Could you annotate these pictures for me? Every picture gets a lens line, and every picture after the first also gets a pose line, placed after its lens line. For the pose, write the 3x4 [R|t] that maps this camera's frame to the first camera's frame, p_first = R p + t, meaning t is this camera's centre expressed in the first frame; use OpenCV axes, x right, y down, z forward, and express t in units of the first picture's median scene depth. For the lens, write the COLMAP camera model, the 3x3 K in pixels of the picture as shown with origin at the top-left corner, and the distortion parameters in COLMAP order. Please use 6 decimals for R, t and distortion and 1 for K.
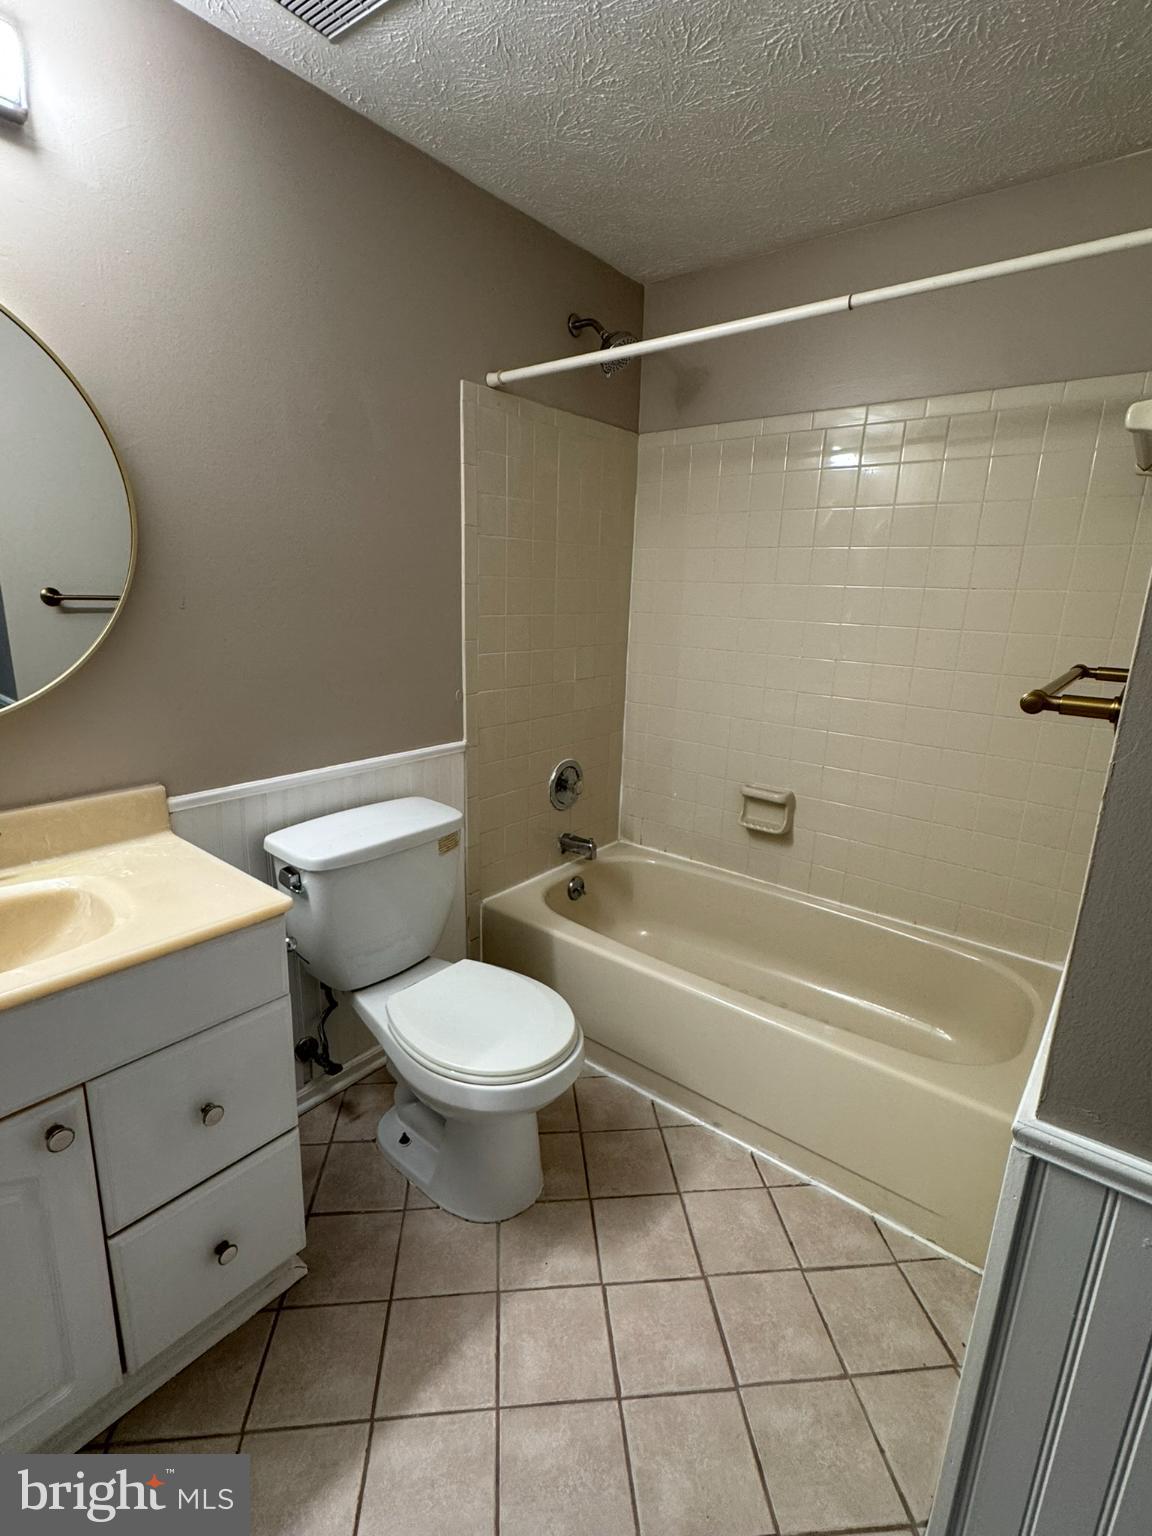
lens RADIAL K [[721.1, 0, 574.6], [0, 721.1, 765.9], [0, 0, 1]] dist [-0.002358, 0.000165]
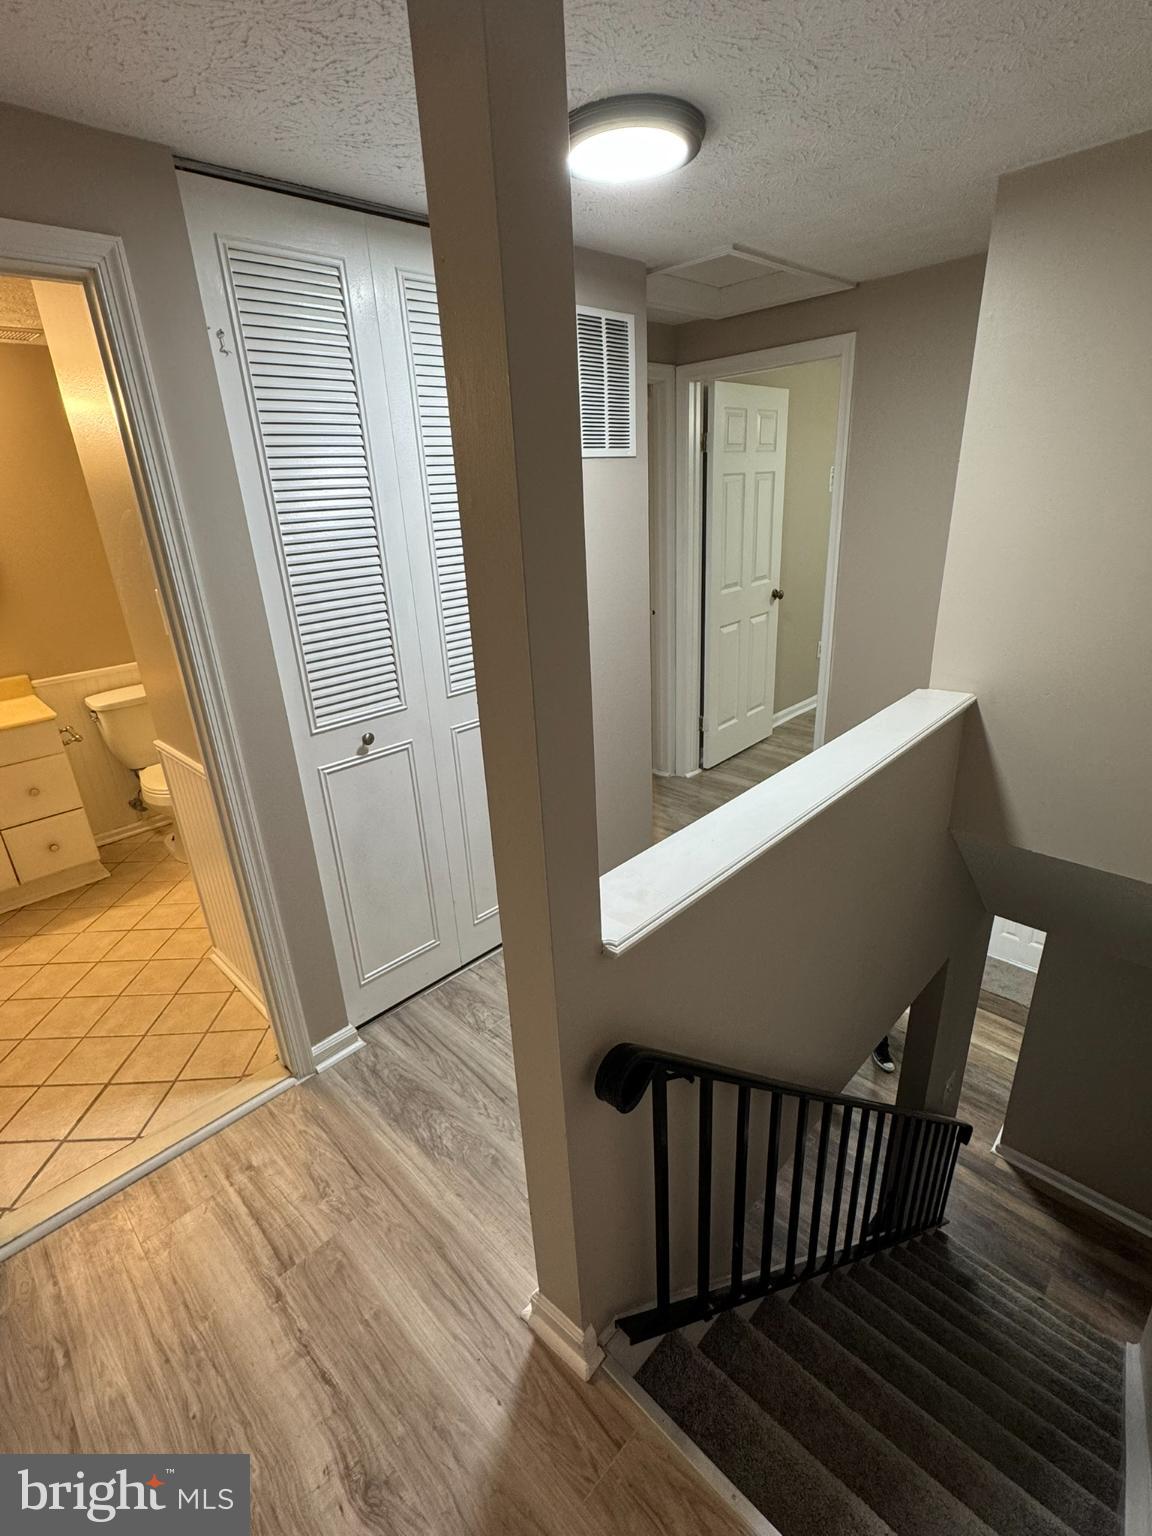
lens RADIAL K [[721.1, 0, 585.7], [0, 721.1, 772.1], [0, 0, 1]] dist [-0.002358, 0.000165]
pose [[0.990997, -0.029835, -0.130514, 1.718422], [0.047475, 0.989815, 0.134214, 0.123837], [0.125181, -0.139202, 0.982320, -1.261907]]
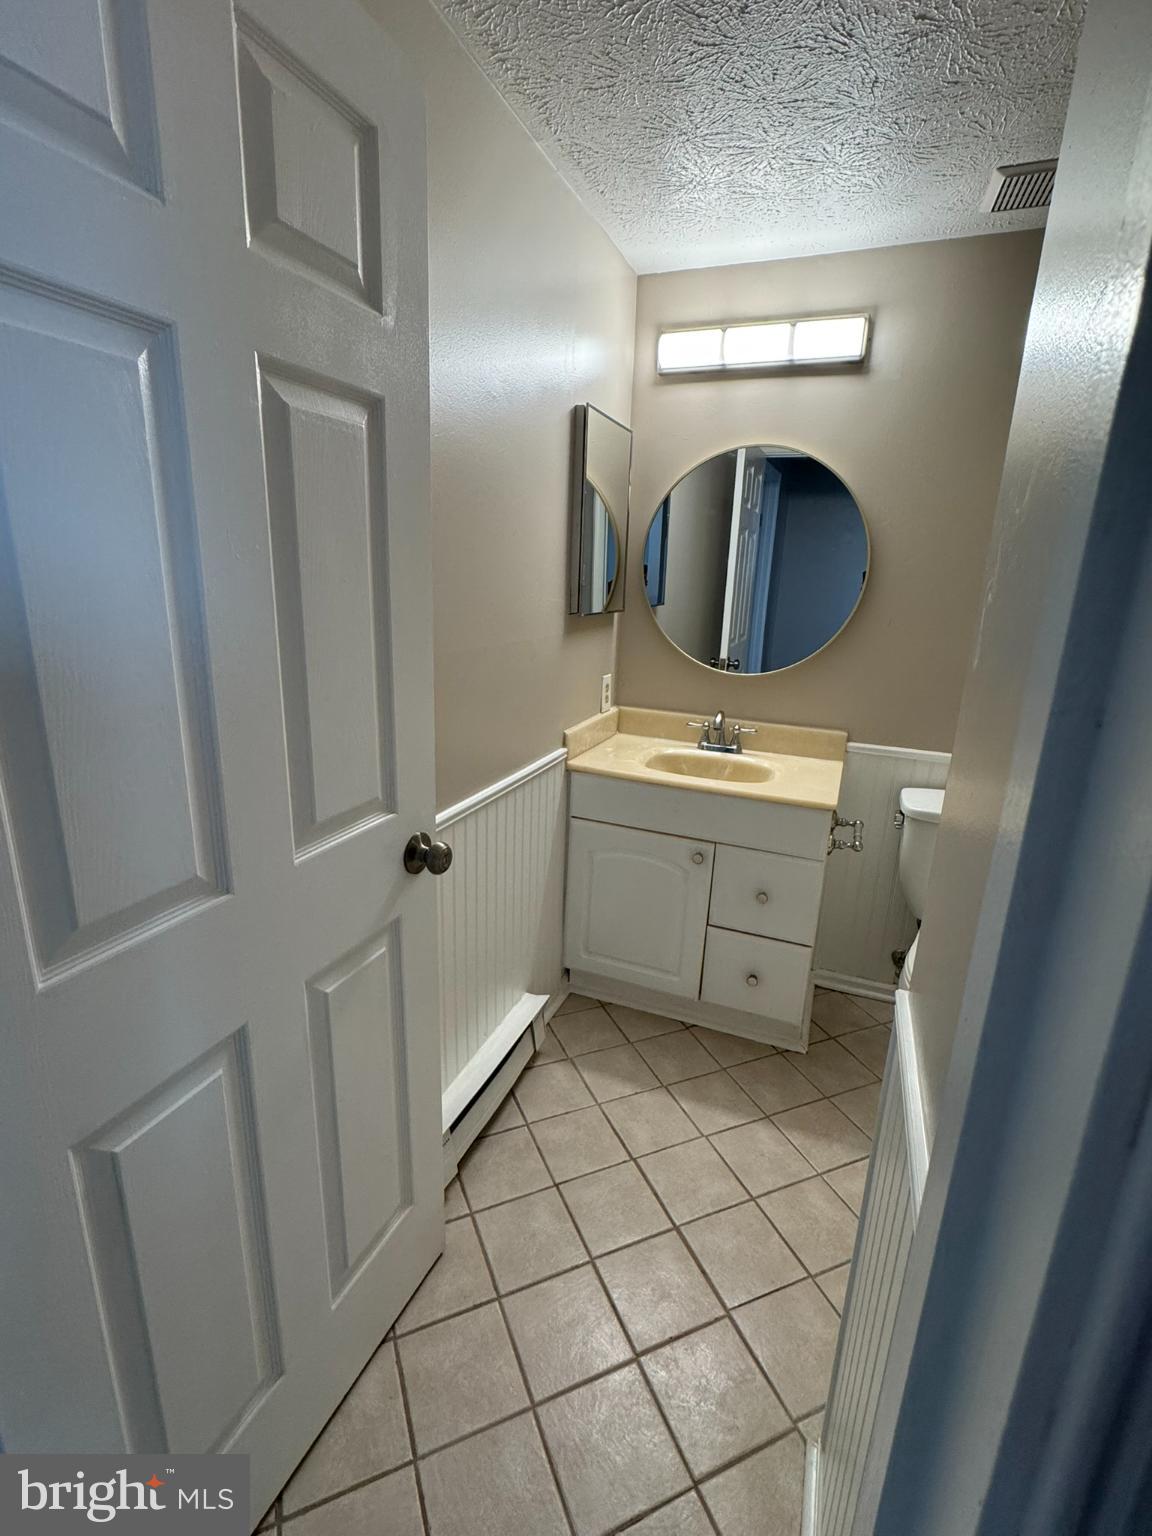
lens RADIAL K [[721.1, 0, 583.3], [0, 721.1, 766.6], [0, 0, 1]] dist [-0.002358, 0.000165]
pose [[0.299230, 0.240281, -0.923432, 0.858882], [-0.259833, 0.951721, 0.163446, -0.013311], [0.918122, 0.191030, 0.347217, -0.104963]]
